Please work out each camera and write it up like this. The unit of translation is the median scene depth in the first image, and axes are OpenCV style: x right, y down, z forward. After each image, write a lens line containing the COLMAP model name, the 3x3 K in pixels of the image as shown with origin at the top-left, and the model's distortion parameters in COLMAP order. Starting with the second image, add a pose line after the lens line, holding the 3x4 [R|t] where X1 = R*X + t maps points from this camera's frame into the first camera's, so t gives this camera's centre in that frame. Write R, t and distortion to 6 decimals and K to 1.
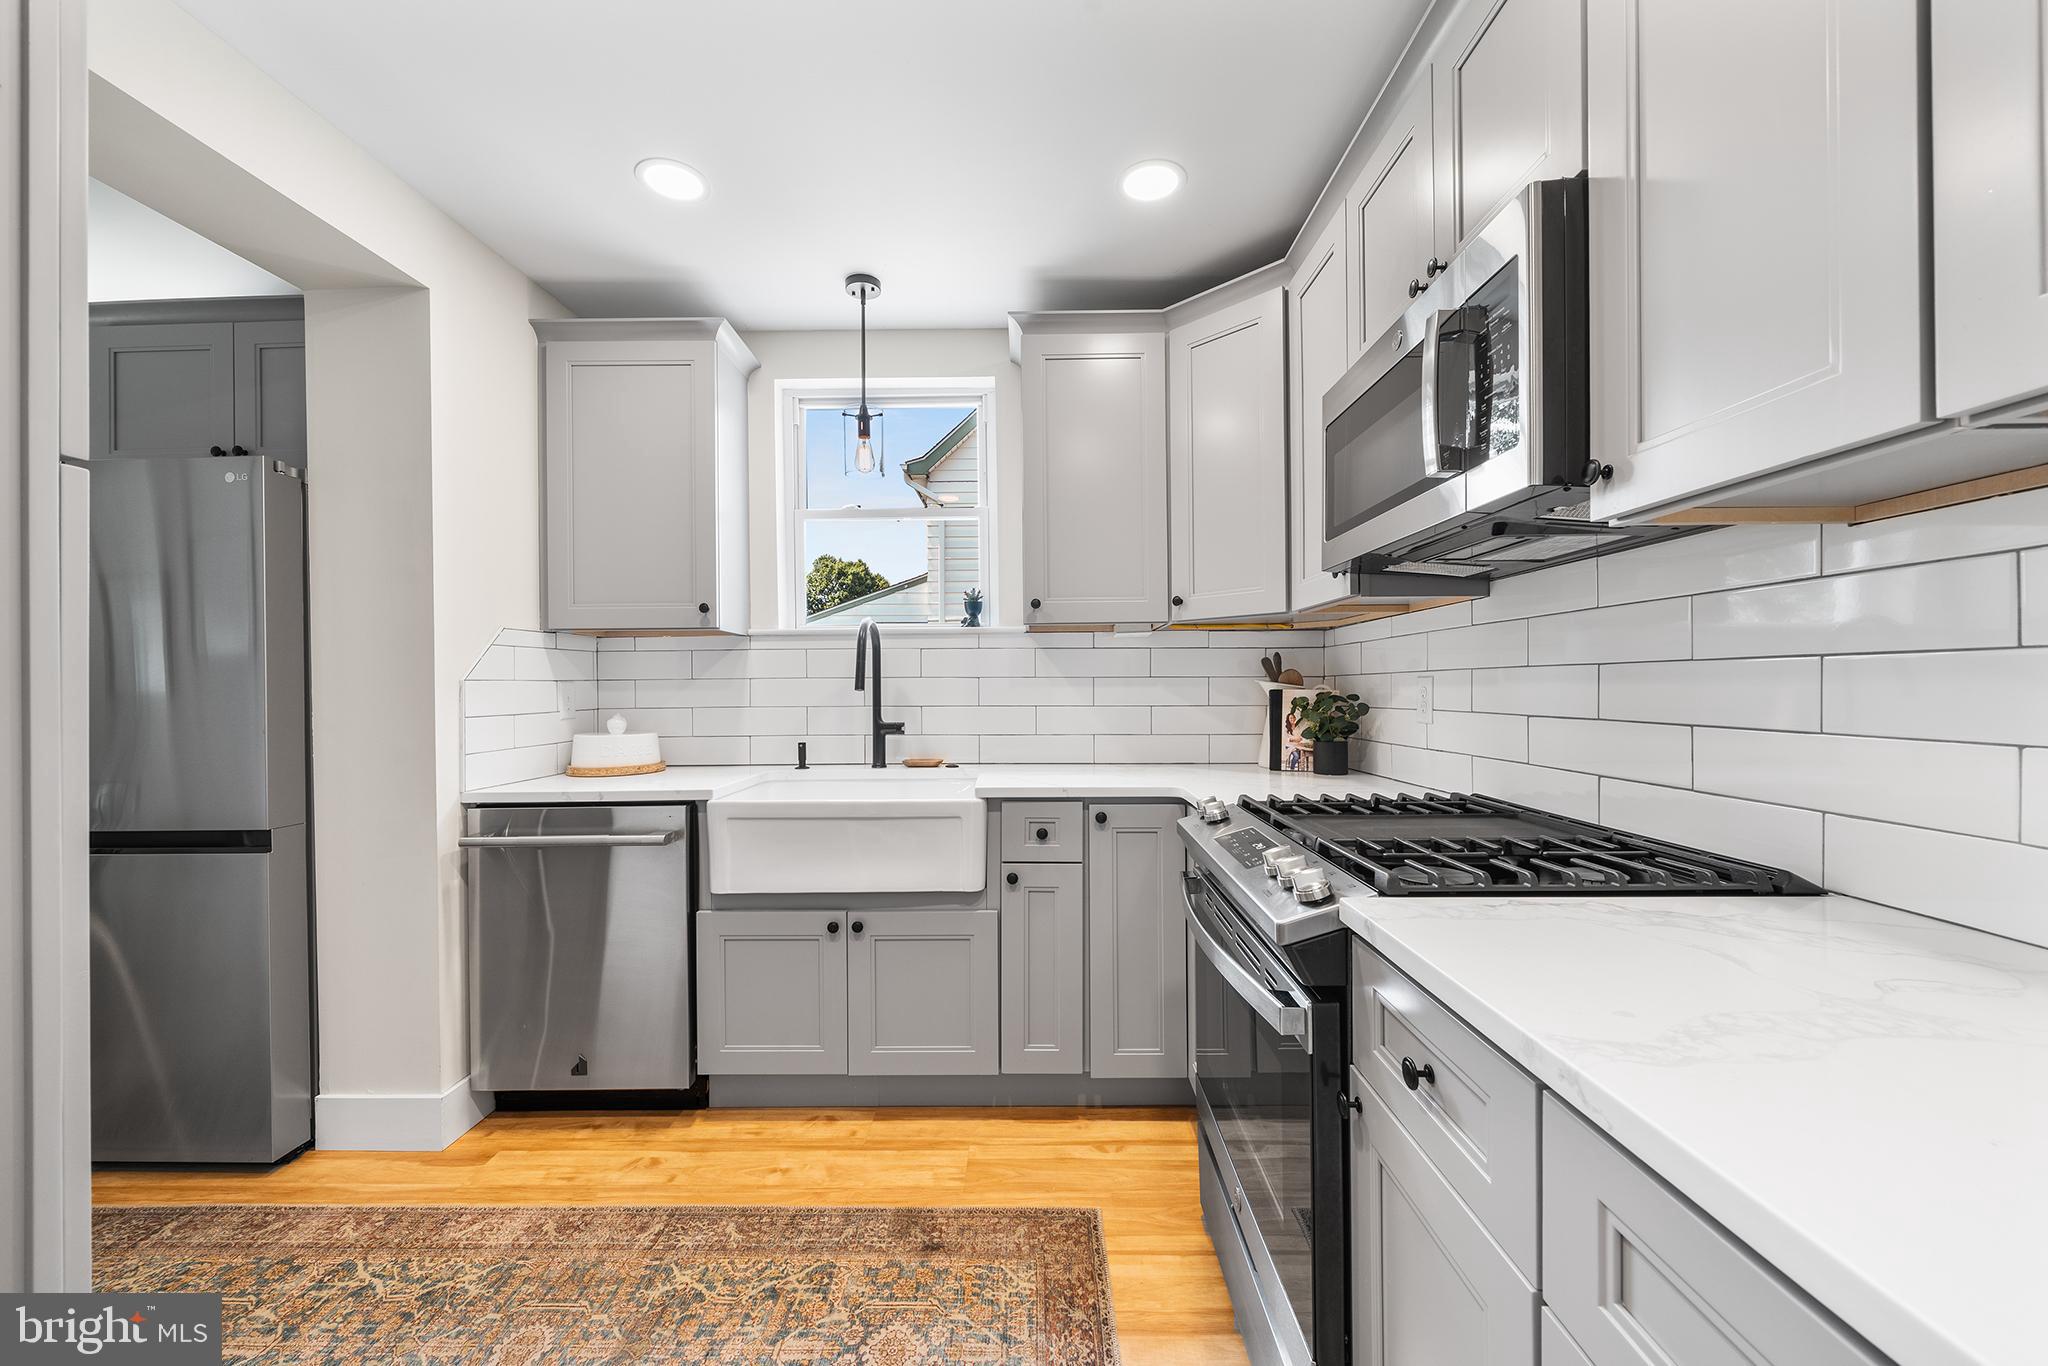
lens RADIAL K [[753.5, 0, 986.2], [0, 753.5, 684.4], [0, 0, 1]] dist [0.001085, -0.000727]
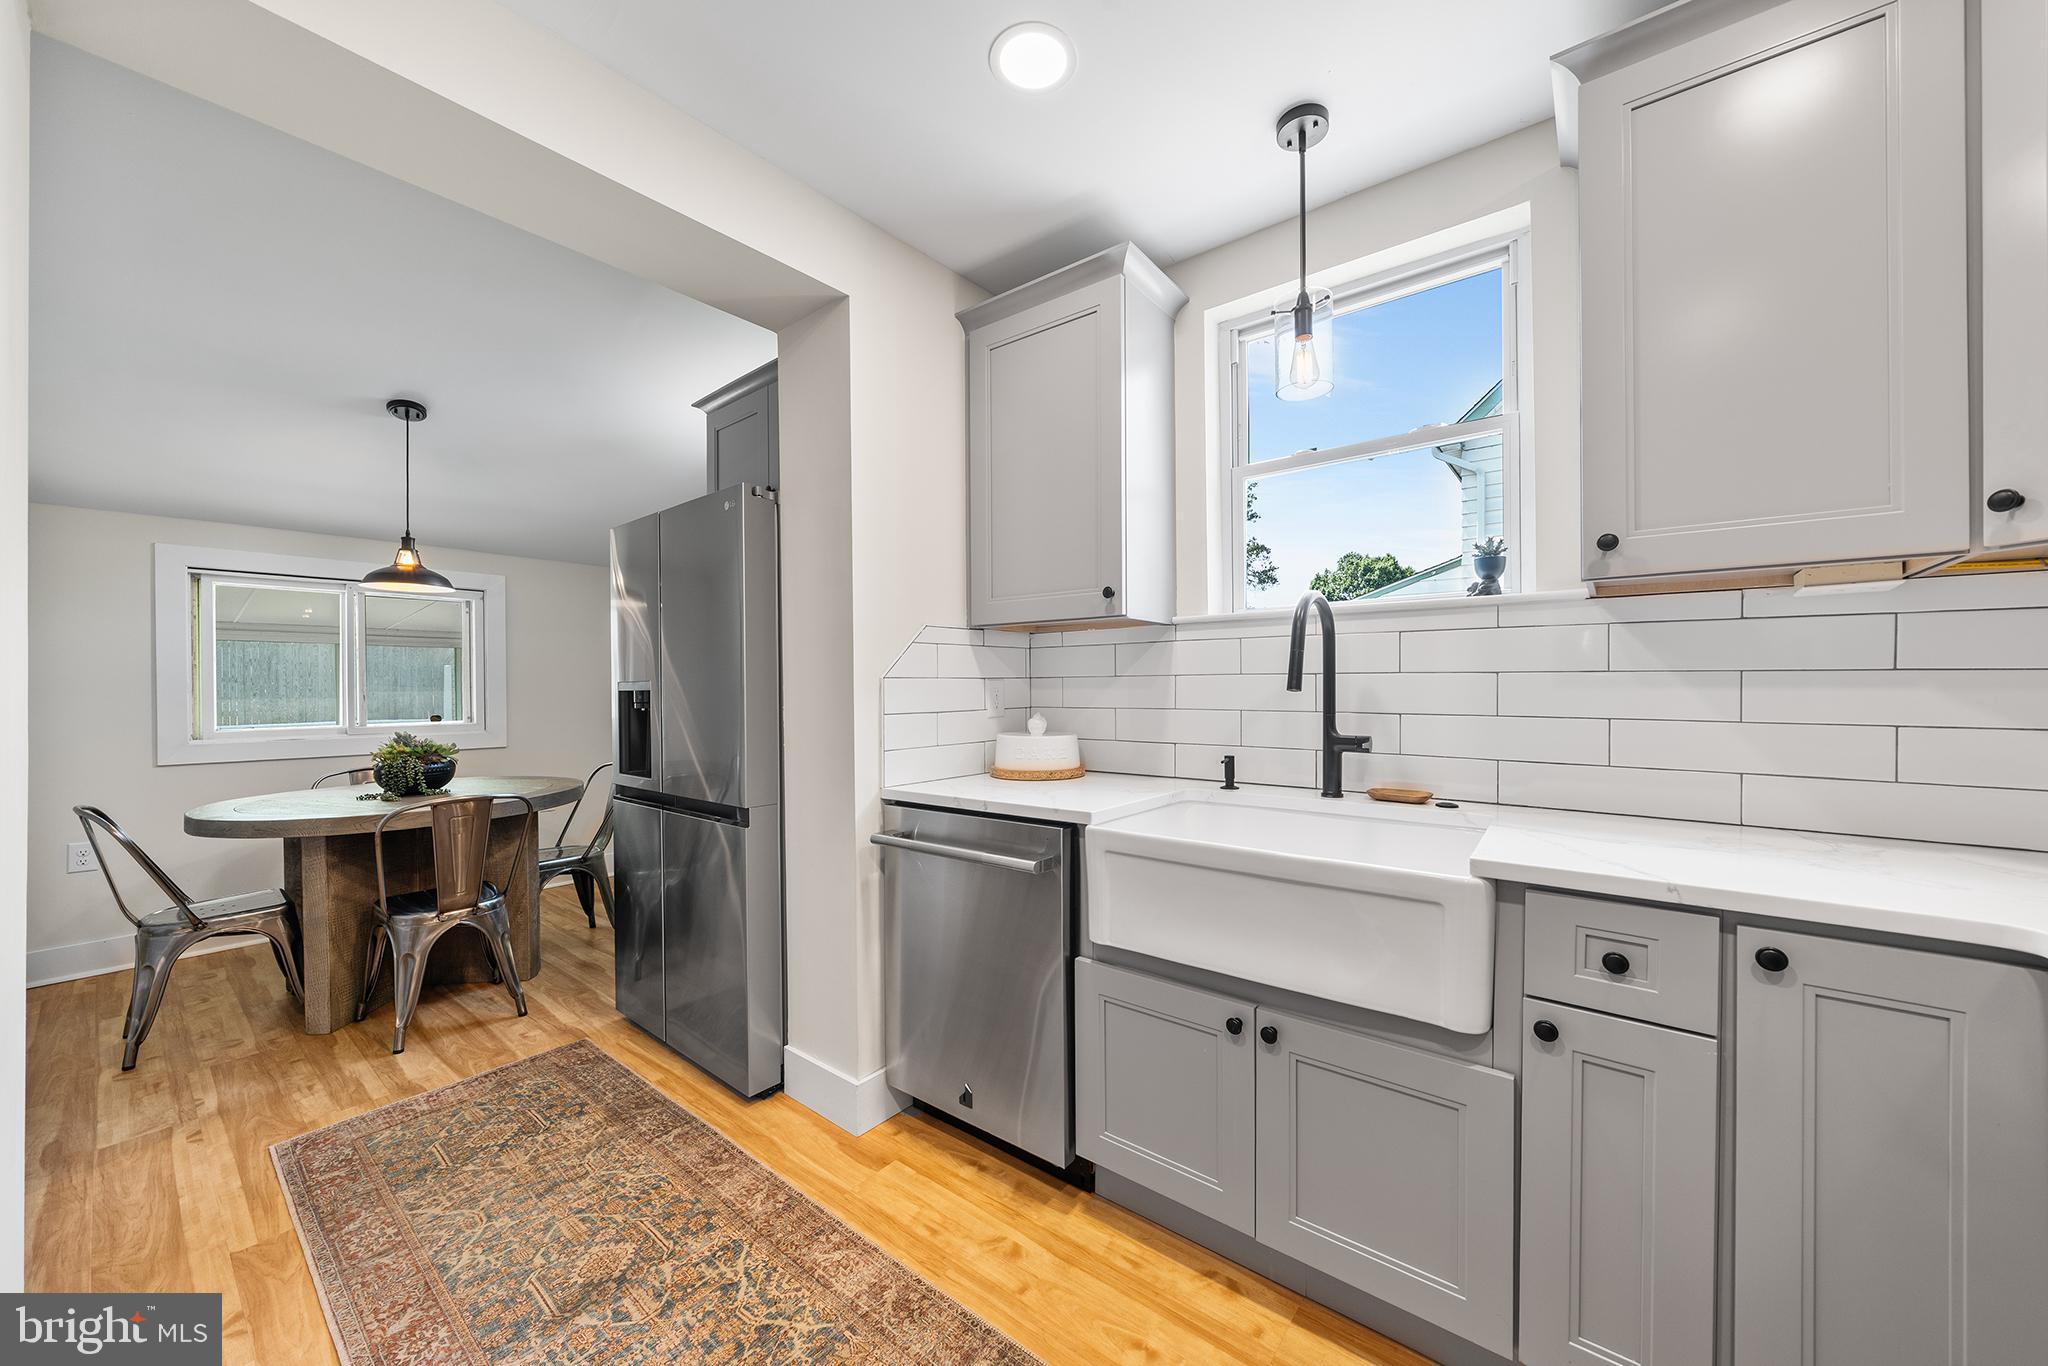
lens RADIAL K [[709.6, 0, 1035.4], [0, 709.6, 688.1], [0, 0, 1]] dist [-0.004972, 0.000229]
pose [[0.810666, 0.006547, -0.585472, 0.032426], [-0.001398, 0.999956, 0.009246, -0.000713], [0.585507, -0.006677, 0.810640, 0.348138]]
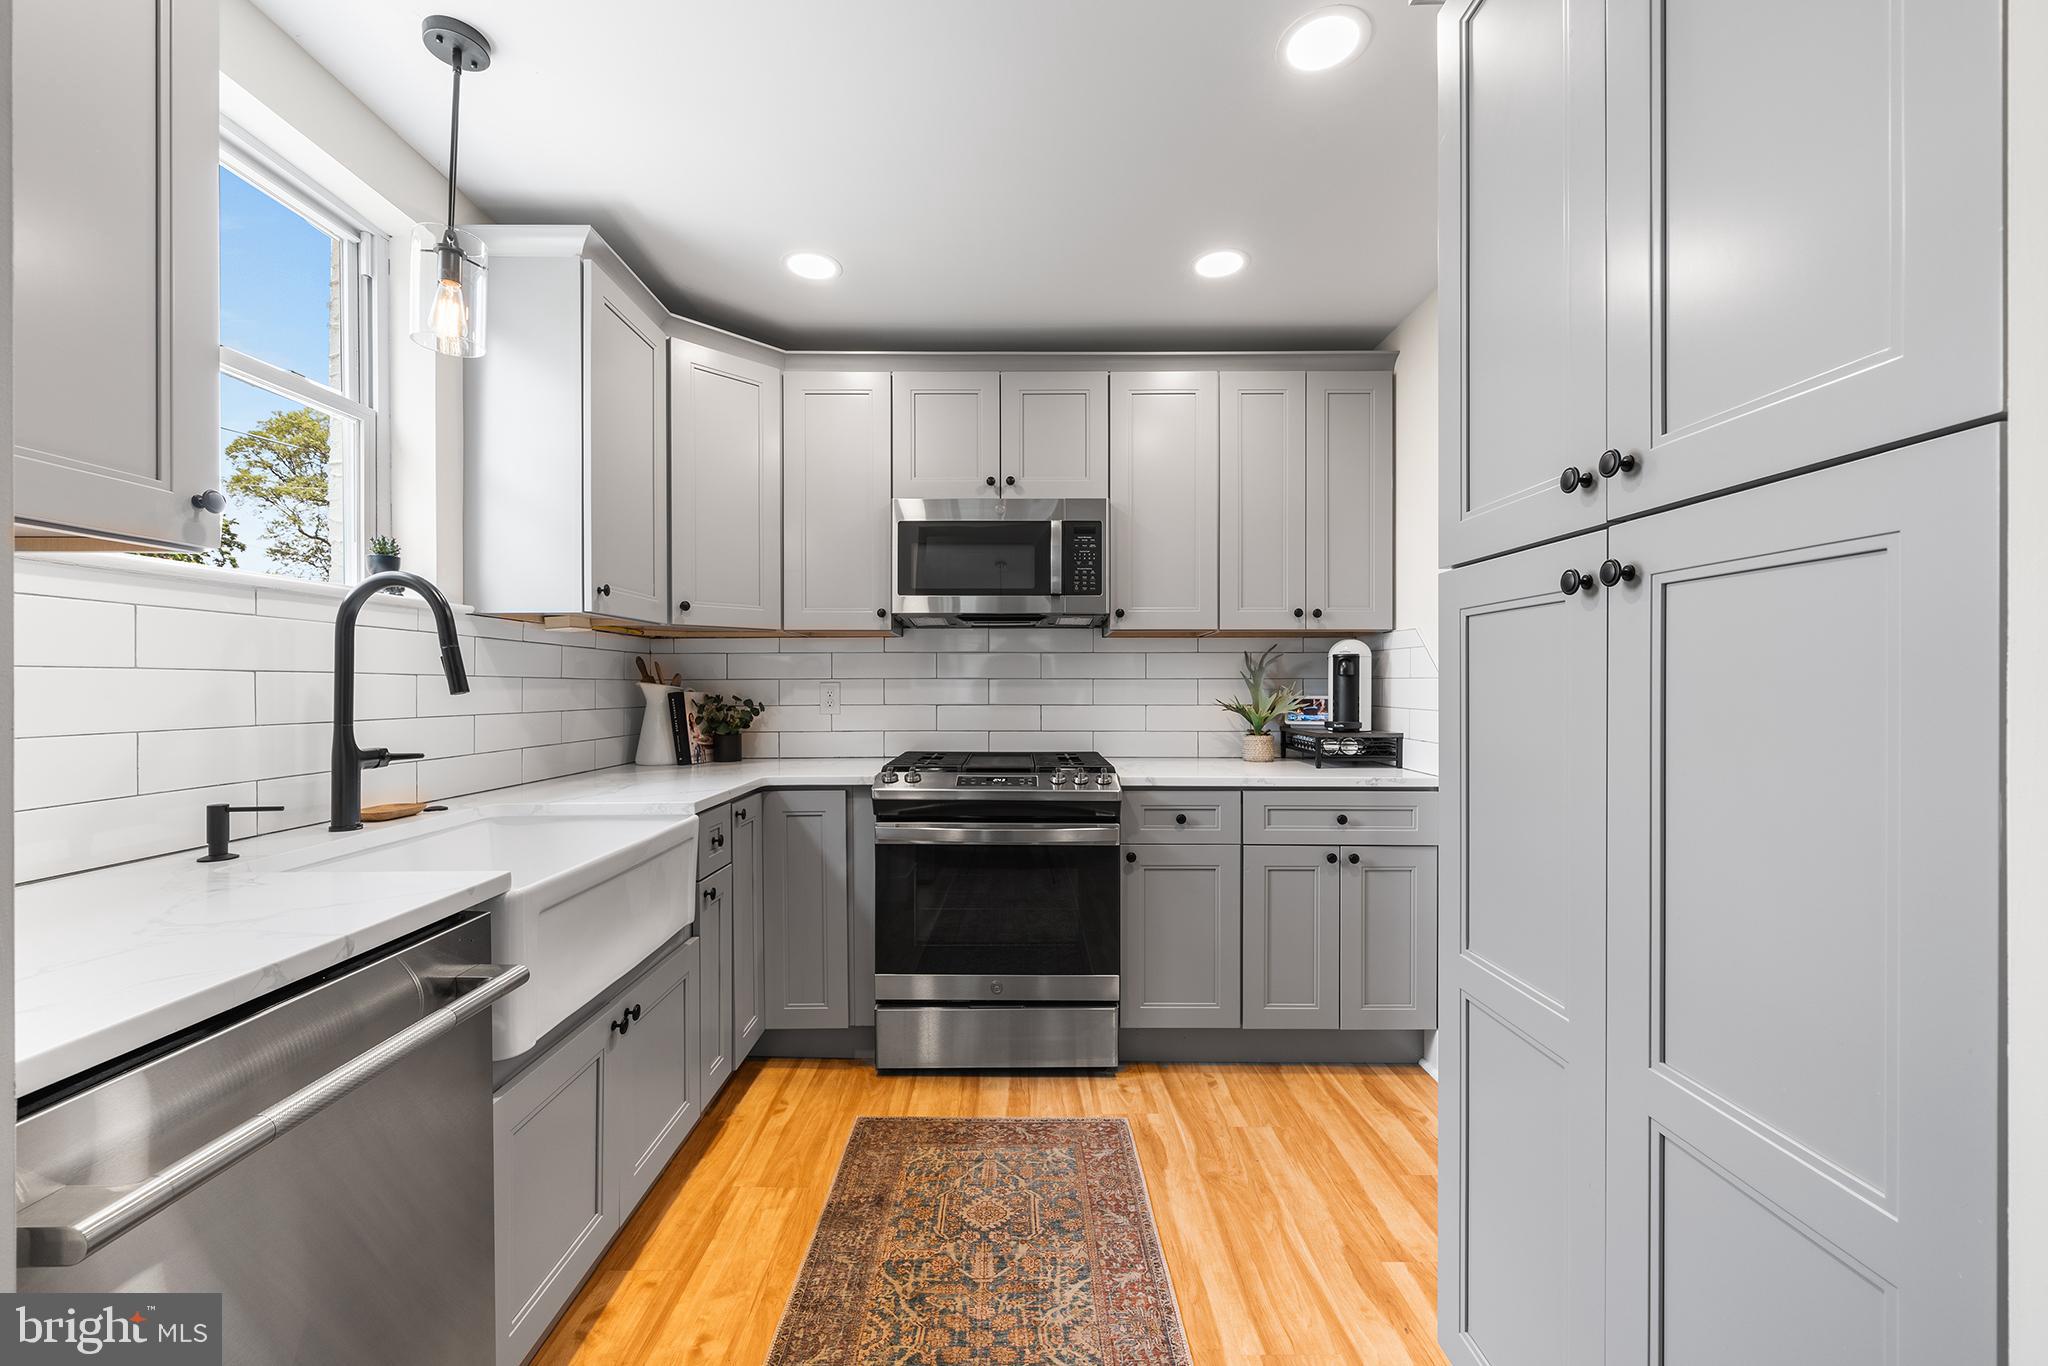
lens RADIAL K [[820.8, 0, 1016.8], [0, 820.8, 686.7], [0, 0, 1]] dist [-0.001282, -0.000571]
pose [[-0.033998, 0.007984, 0.999390, -0.974976], [-0.004005, 0.999959, -0.008125, 0.008015], [-0.999414, -0.004279, -0.033965, 0.646631]]
